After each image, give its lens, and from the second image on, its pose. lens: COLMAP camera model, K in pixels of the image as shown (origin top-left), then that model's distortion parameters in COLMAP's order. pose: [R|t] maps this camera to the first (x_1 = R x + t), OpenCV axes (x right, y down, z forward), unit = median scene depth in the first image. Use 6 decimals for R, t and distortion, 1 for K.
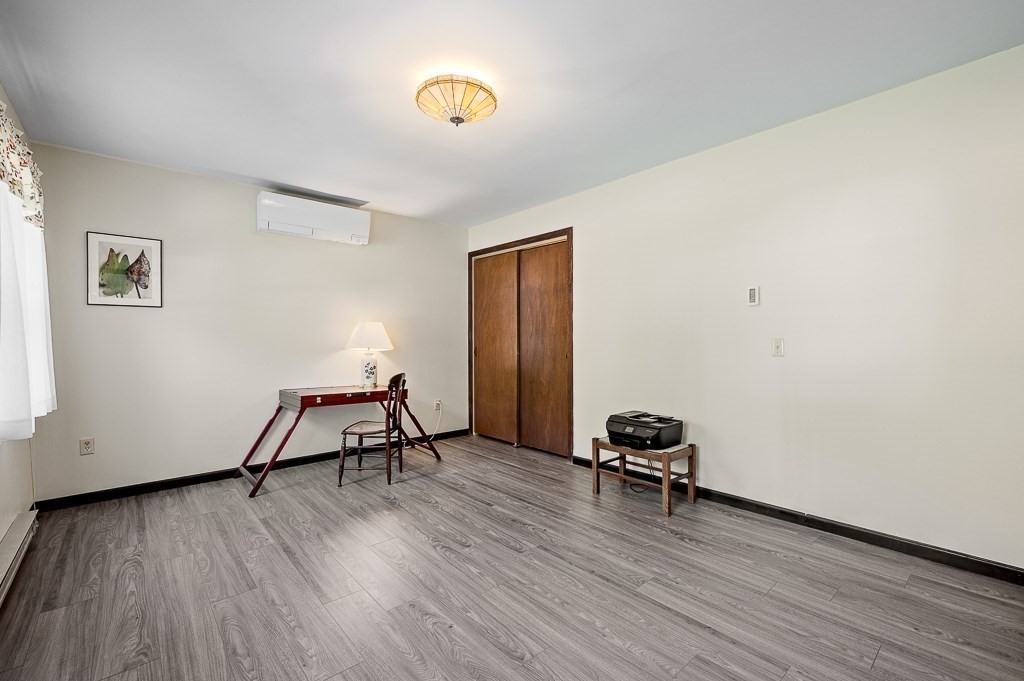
lens RADIAL K [[434.6, 0, 513.2], [0, 434.6, 340.8], [0, 0, 1]] dist [0.001137, -0.000059]
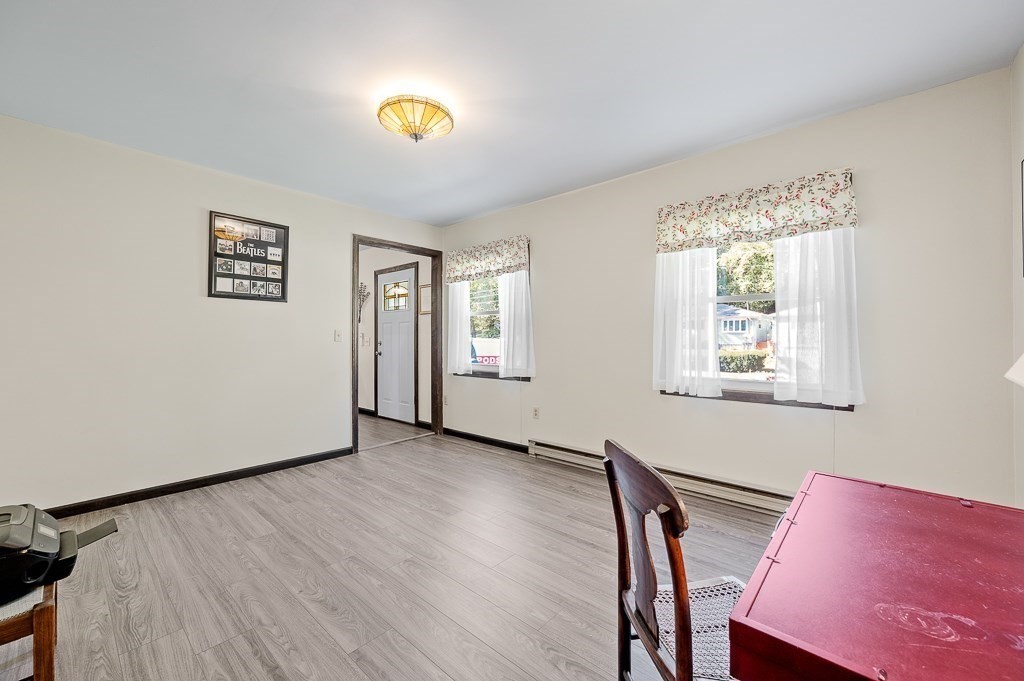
lens RADIAL K [[407.9, 0, 511.2], [0, 407.9, 338.6], [0, 0, 1]] dist [-0.000785, 0.000886]
pose [[-0.993542, 0.009059, -0.113100, -0.284440], [0.008472, 0.999948, 0.005669, -0.002535], [0.113145, 0.004674, -0.993567, 2.331977]]
